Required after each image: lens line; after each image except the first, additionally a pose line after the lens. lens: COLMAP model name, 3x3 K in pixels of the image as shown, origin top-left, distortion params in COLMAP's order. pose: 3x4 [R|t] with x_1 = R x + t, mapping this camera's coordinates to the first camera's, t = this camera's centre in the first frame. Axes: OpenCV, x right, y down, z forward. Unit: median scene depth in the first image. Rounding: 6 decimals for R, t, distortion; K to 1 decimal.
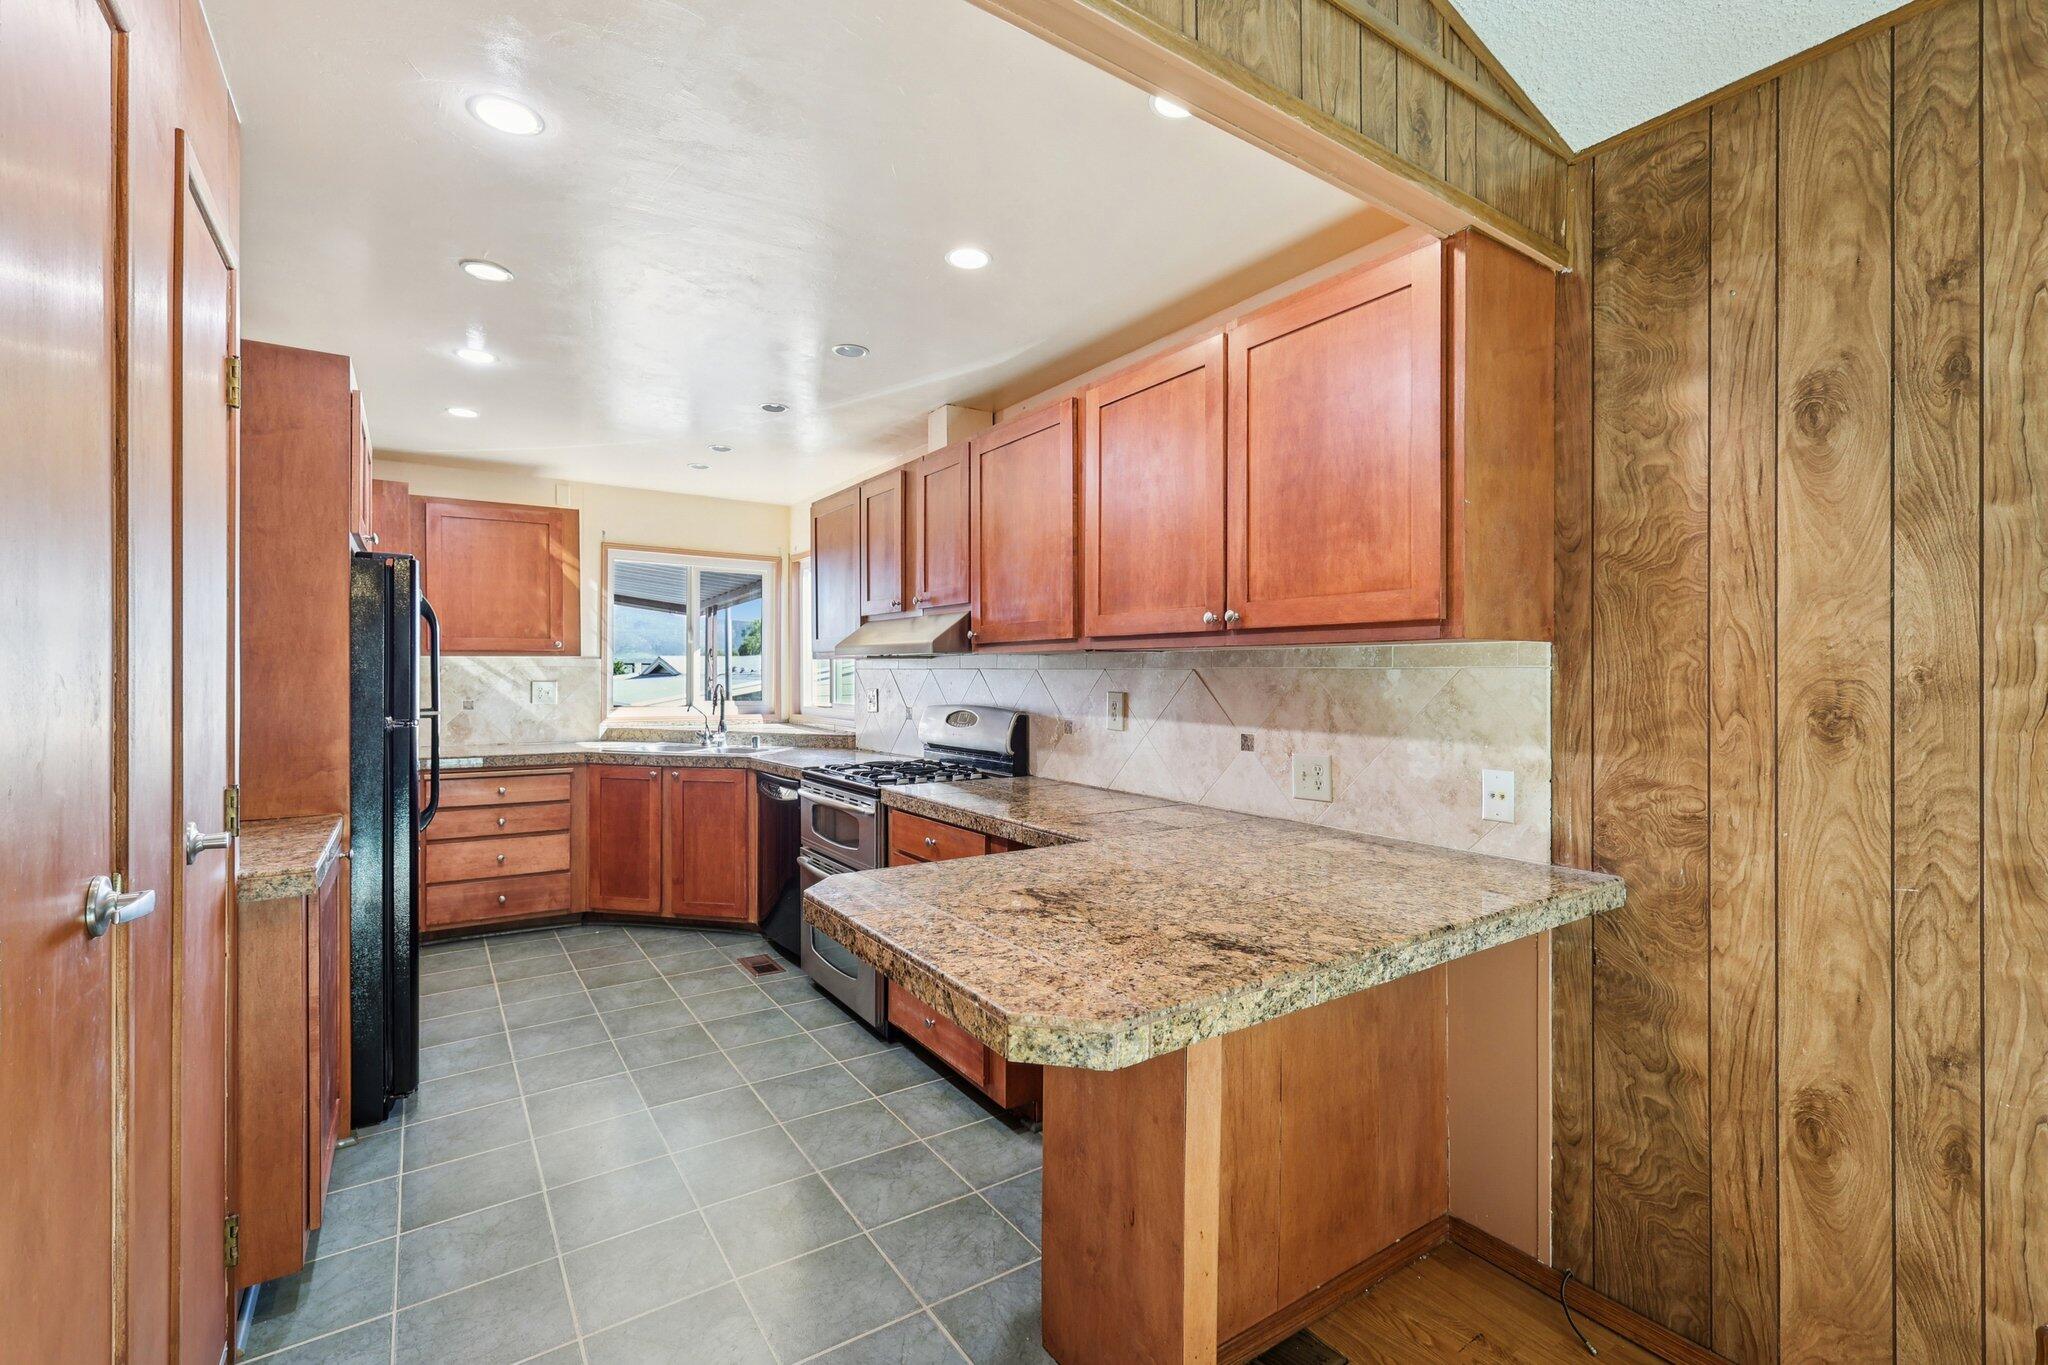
lens RADIAL K [[902.0, 0, 1034.7], [0, 902.0, 660.7], [0, 0, 1]] dist [0.001920, 0.000691]
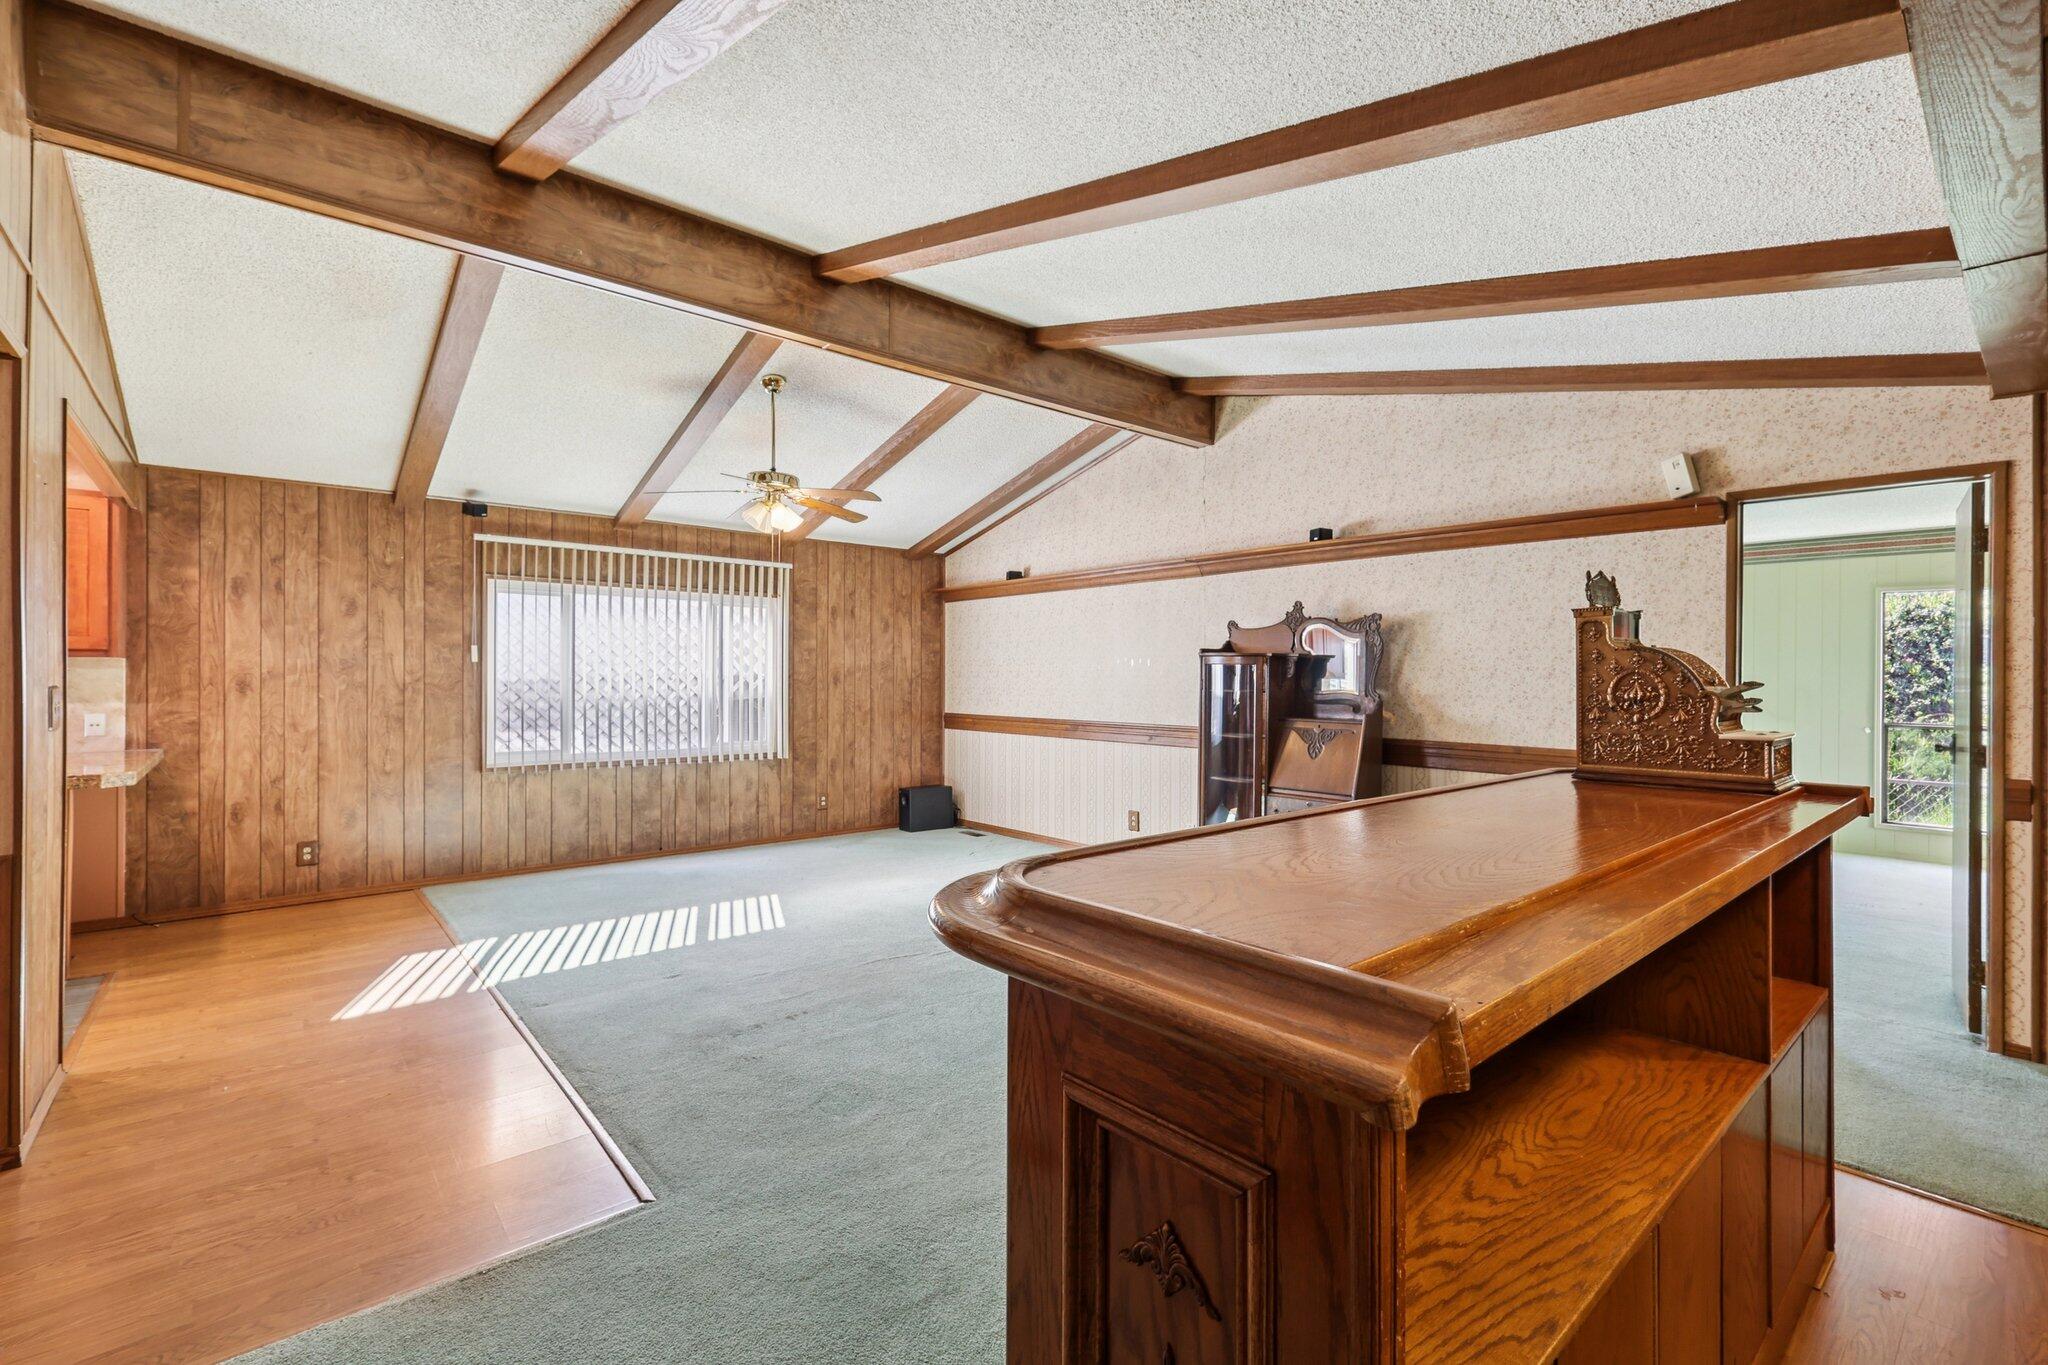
lens RADIAL K [[902.1, 0, 1036.9], [0, 902.1, 689.9], [0, 0, 1]] dist [-0.009864, 0.000232]
pose [[-0.113137, -0.009595, 0.993533, -2.169578], [-0.009316, 0.999920, 0.008596, 0.021345], [-0.993536, -0.008283, -0.113217, -1.206962]]
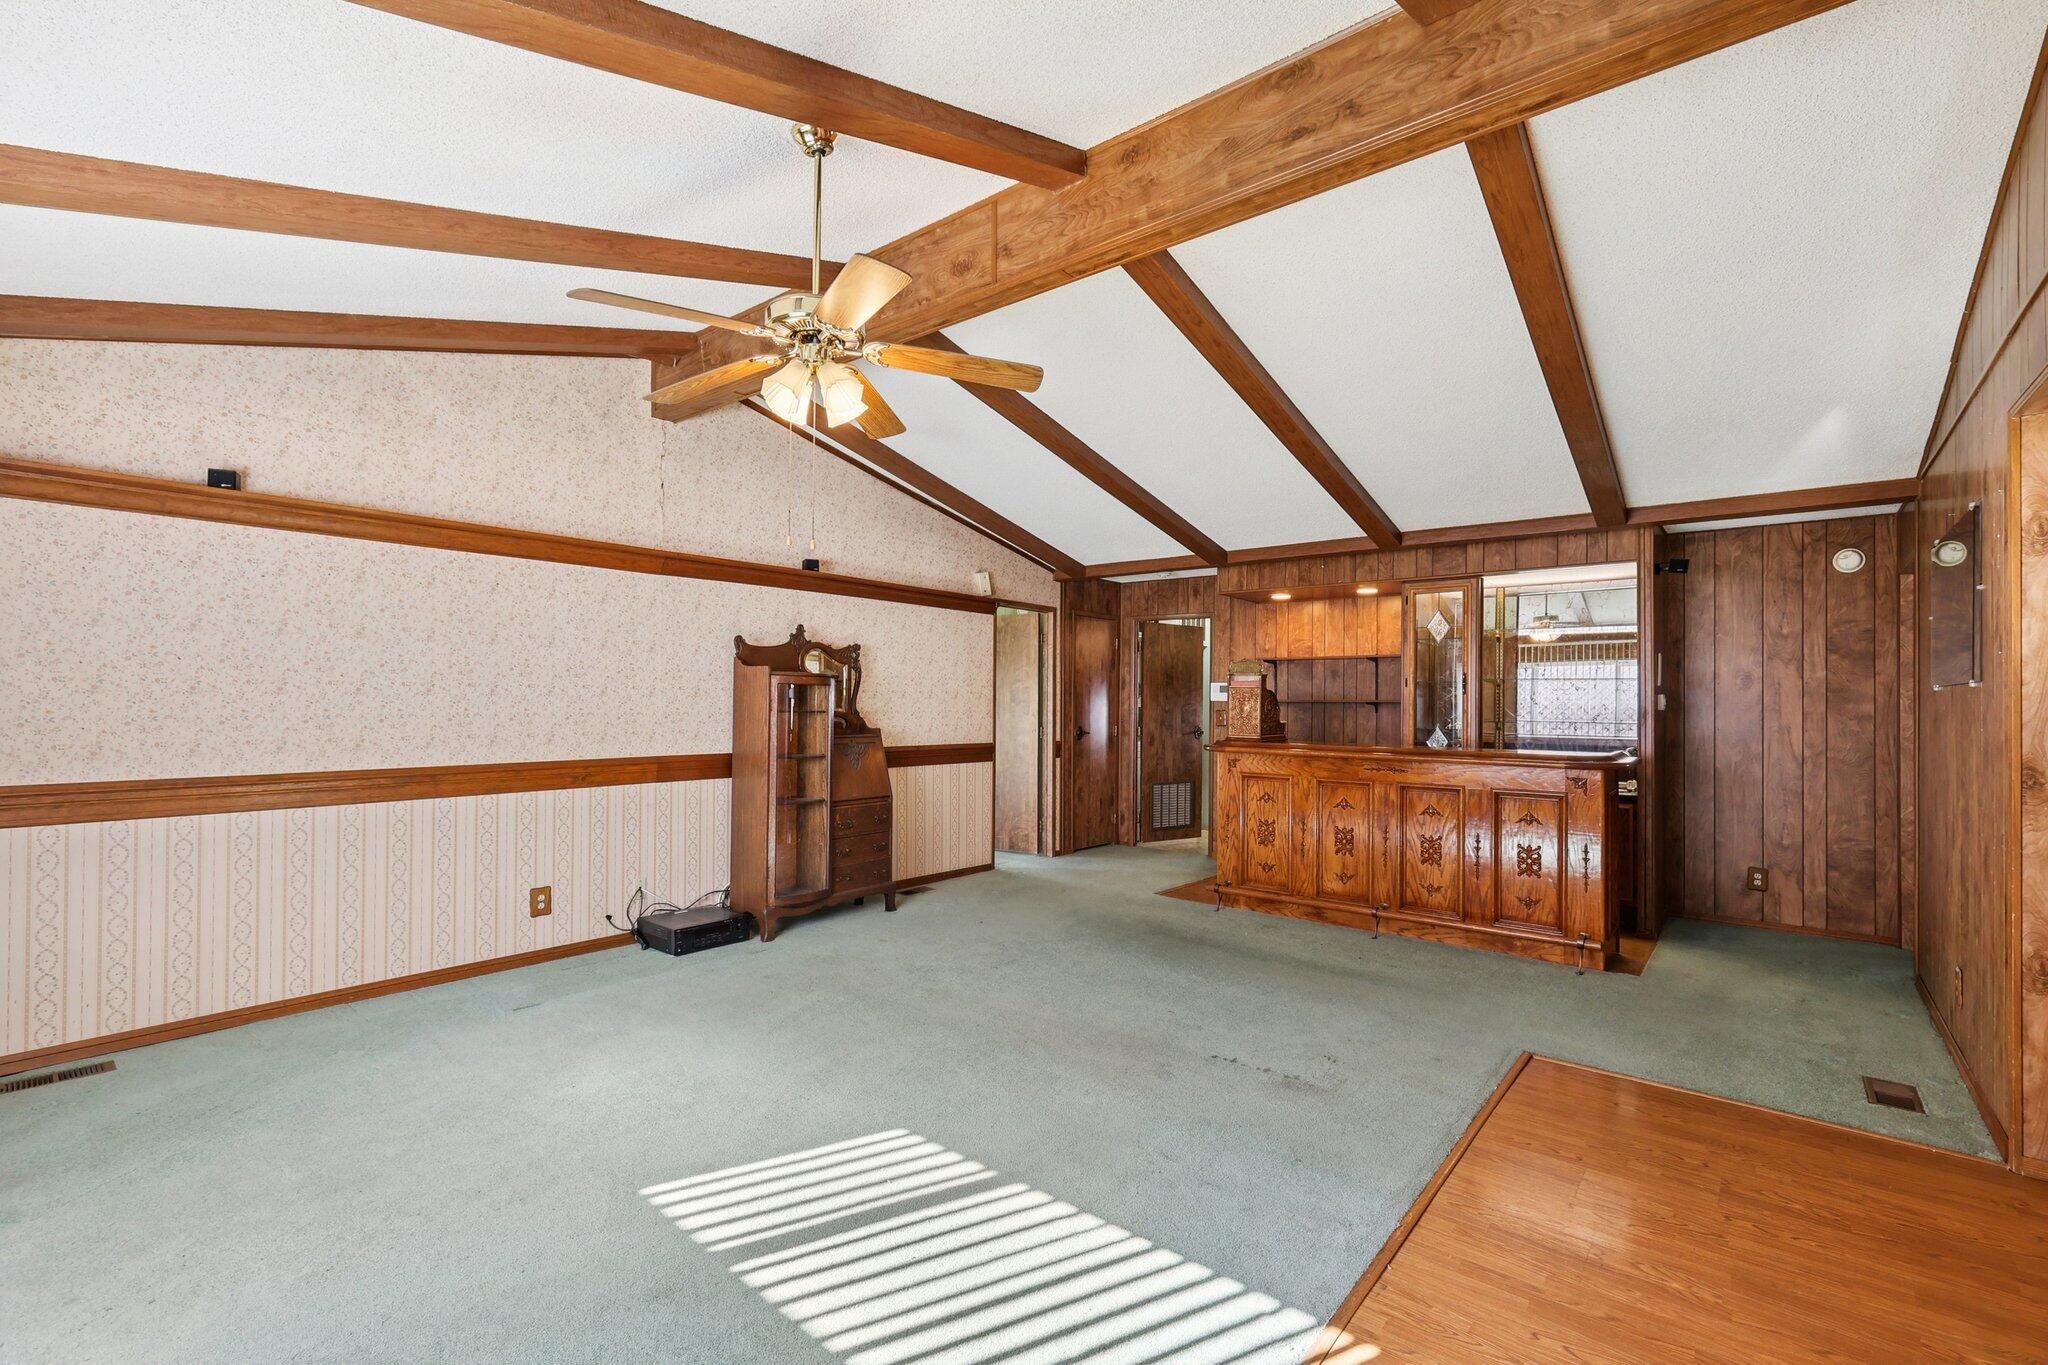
lens RADIAL K [[902.1, 0, 1036.9], [0, 902.1, 689.9], [0, 0, 1]] dist [-0.009864, 0.000232]
pose [[-0.960226, -0.007309, -0.279128, 0.575316], [-0.002821, 0.999860, -0.016476, 0.019475], [0.279209, -0.015033, -0.960113, 0.659269]]
